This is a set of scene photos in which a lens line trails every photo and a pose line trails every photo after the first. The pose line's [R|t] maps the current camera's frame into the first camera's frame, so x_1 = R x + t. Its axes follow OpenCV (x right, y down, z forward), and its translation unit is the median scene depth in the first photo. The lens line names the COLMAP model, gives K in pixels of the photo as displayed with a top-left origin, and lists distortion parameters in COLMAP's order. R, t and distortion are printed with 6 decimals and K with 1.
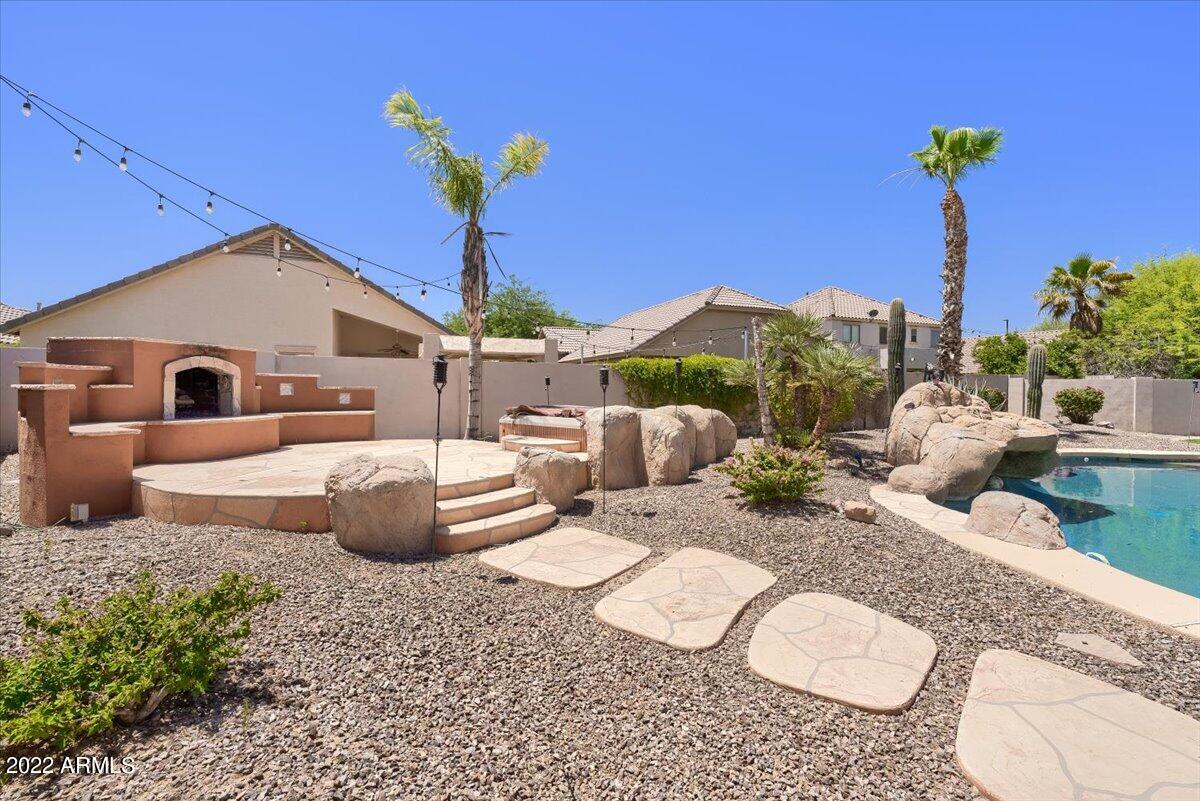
lens RADIAL K [[486.9, 0, 601.4], [0, 486.9, 398.2], [0, 0, 1]] dist [0.000090, 0.000121]
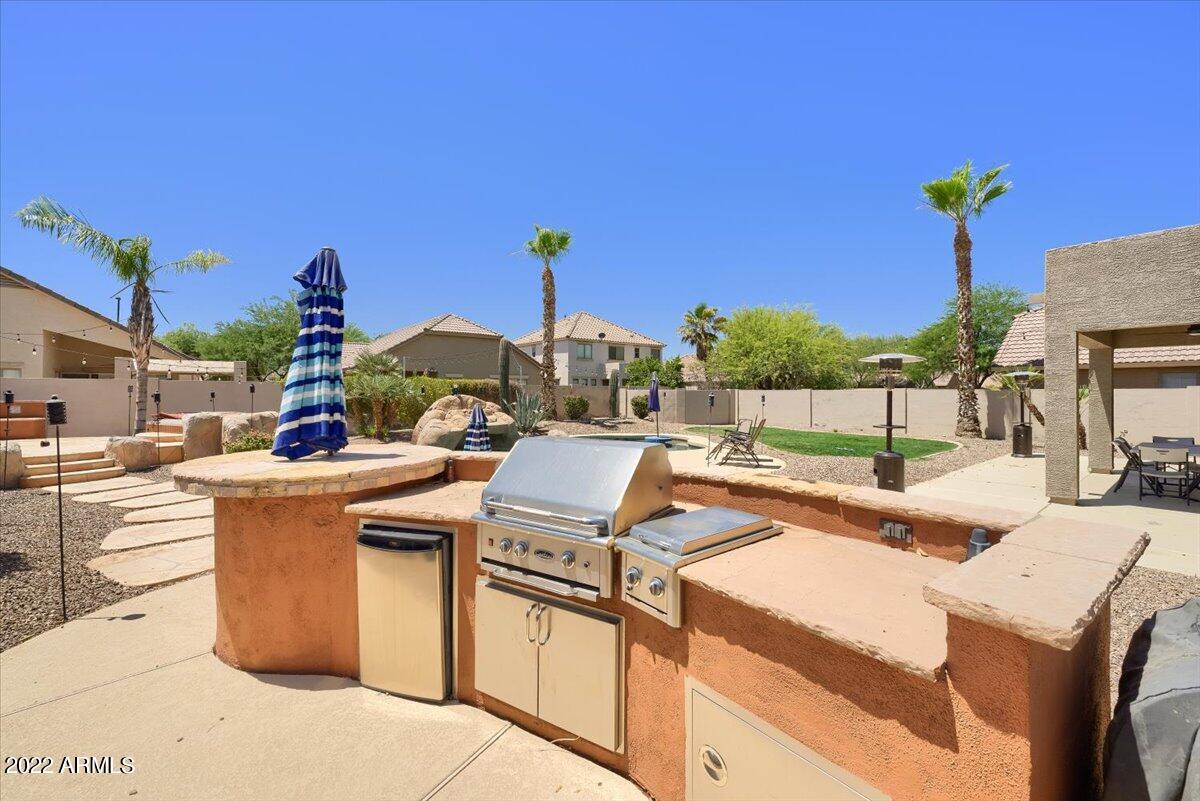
lens RADIAL K [[486.9, 0, 599.3], [0, 486.9, 397.4], [0, 0, 1]] dist [0.000090, 0.000121]
pose [[0.964675, -0.007836, 0.263328, 0.473259], [0.010183, 0.999920, -0.007551, -0.004548], [-0.263248, 0.009965, 0.964677, -0.518320]]
